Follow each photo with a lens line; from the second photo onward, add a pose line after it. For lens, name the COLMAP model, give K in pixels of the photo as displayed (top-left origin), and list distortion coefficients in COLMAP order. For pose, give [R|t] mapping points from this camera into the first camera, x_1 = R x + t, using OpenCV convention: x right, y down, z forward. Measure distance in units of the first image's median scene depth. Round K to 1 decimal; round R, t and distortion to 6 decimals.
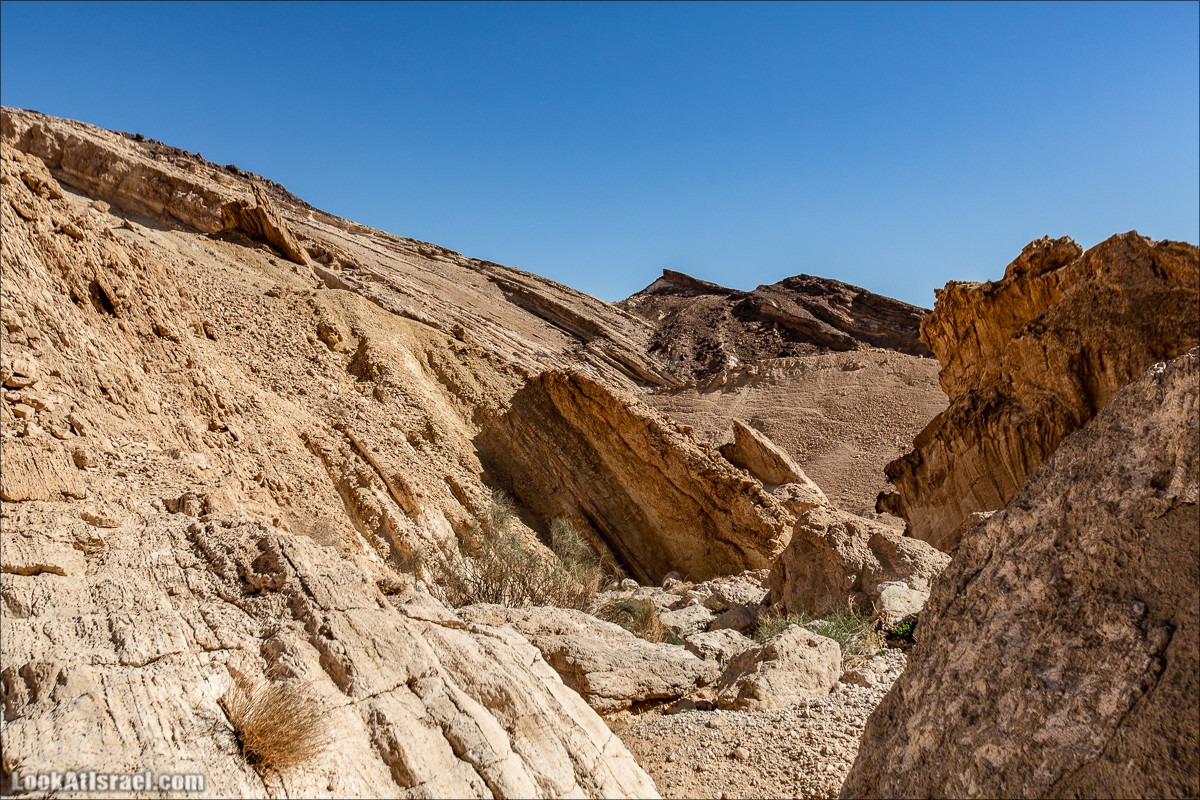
lens RADIAL K [[1164.1, 0, 599.1], [0, 1164.1, 395.8], [0, 0, 1]] dist [0.002776, 0.000000]
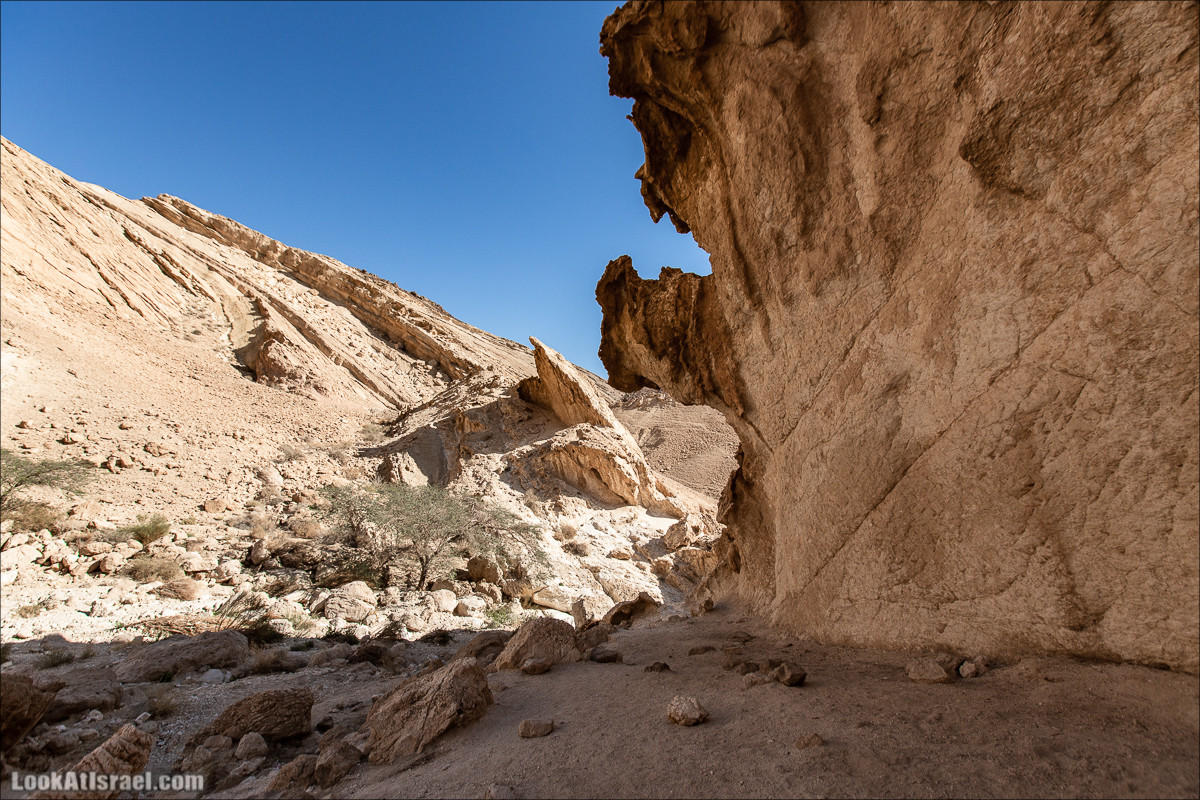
lens RADIAL K [[540.0, 0, 593.9], [0, 540.0, 396.2], [0, 0, 1]] dist [-0.003726, -0.000513]
pose [[0.994023, 0.086413, -0.066709, 0.062126], [-0.092319, 0.991542, -0.091226, 0.028913], [0.058262, 0.096839, 0.993593, 0.229411]]
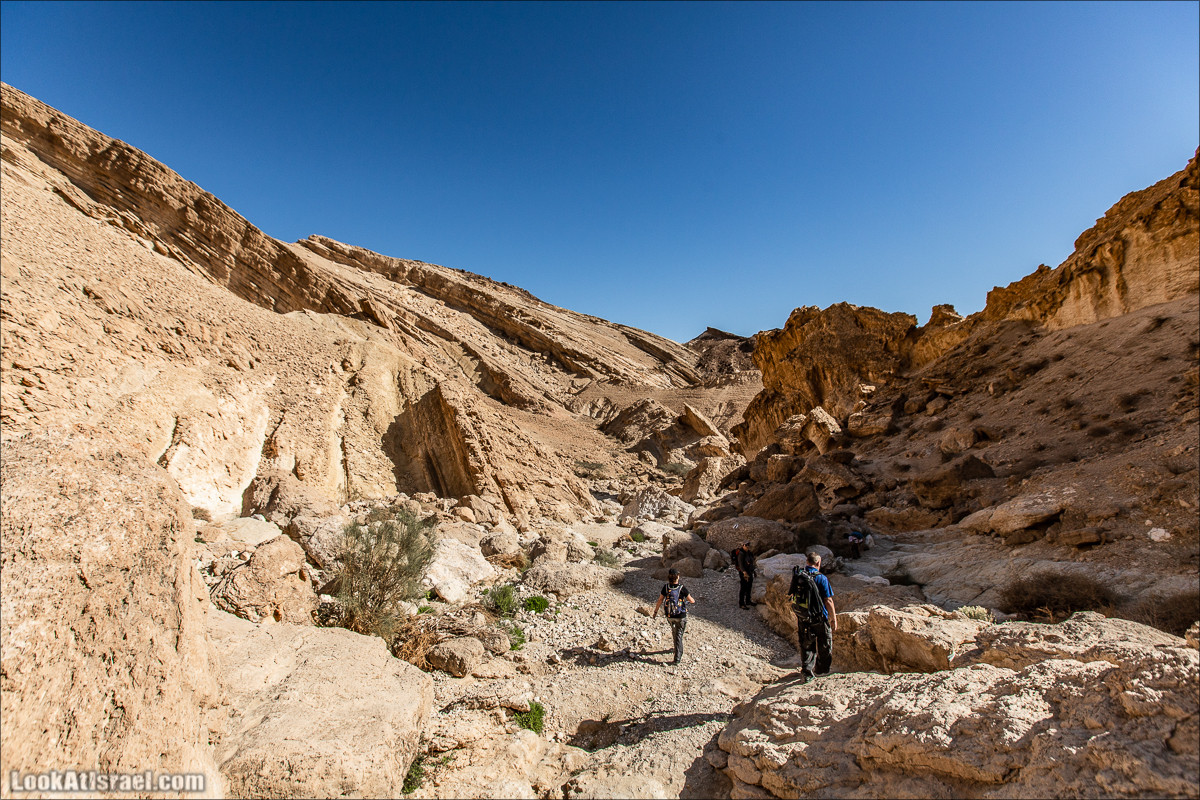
lens RADIAL K [[555.7, 0, 596.6], [0, 555.7, 395.1], [0, 0, 1]] dist [-0.002676, -0.000659]
pose [[0.984512, 0.004119, -0.175266, 0.046542], [-0.002127, 0.999931, 0.011550, -0.001175], [0.175302, -0.010998, 0.984453, 0.016618]]
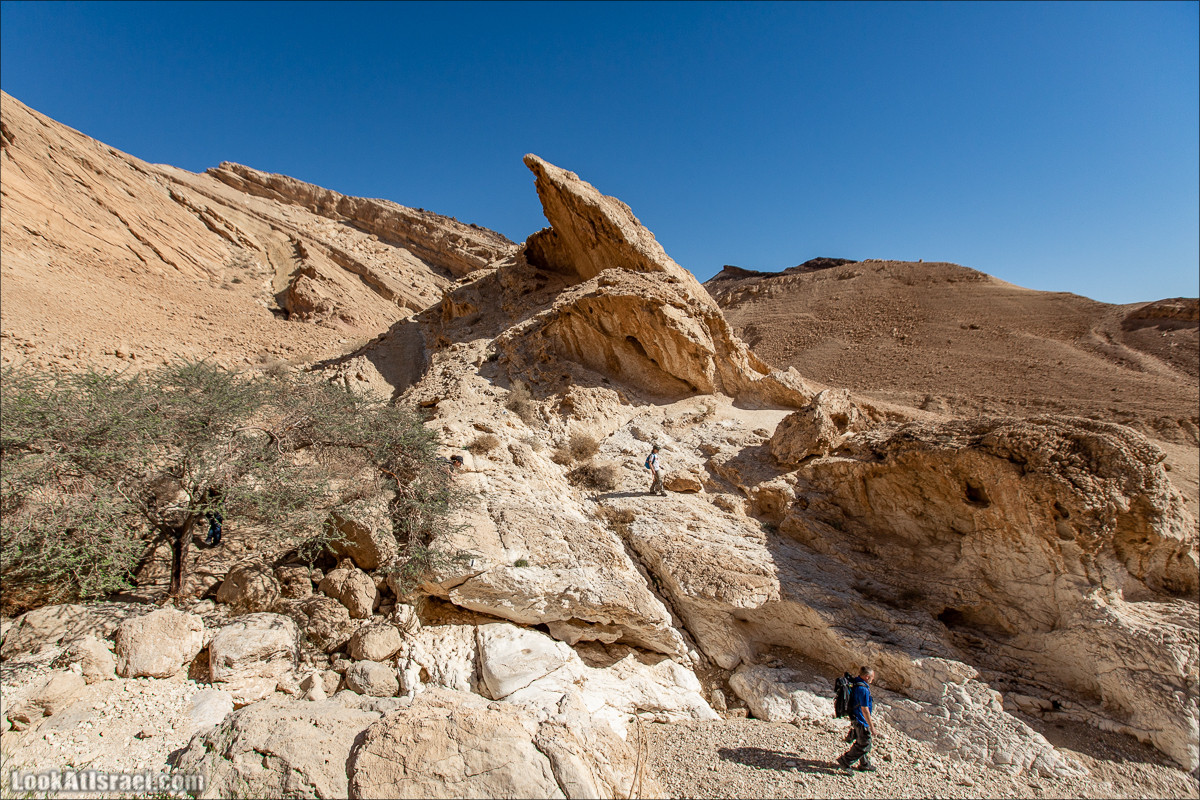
lens RADIAL K [[555.7, 0, 563.2], [0, 555.7, 413.3], [0, 0, 1]] dist [-0.002676, -0.000659]
pose [[0.962795, 0.006094, -0.270163, 0.065355], [0.015751, 0.996780, 0.078617, 0.035901], [0.269772, -0.079947, 0.959600, 0.269121]]
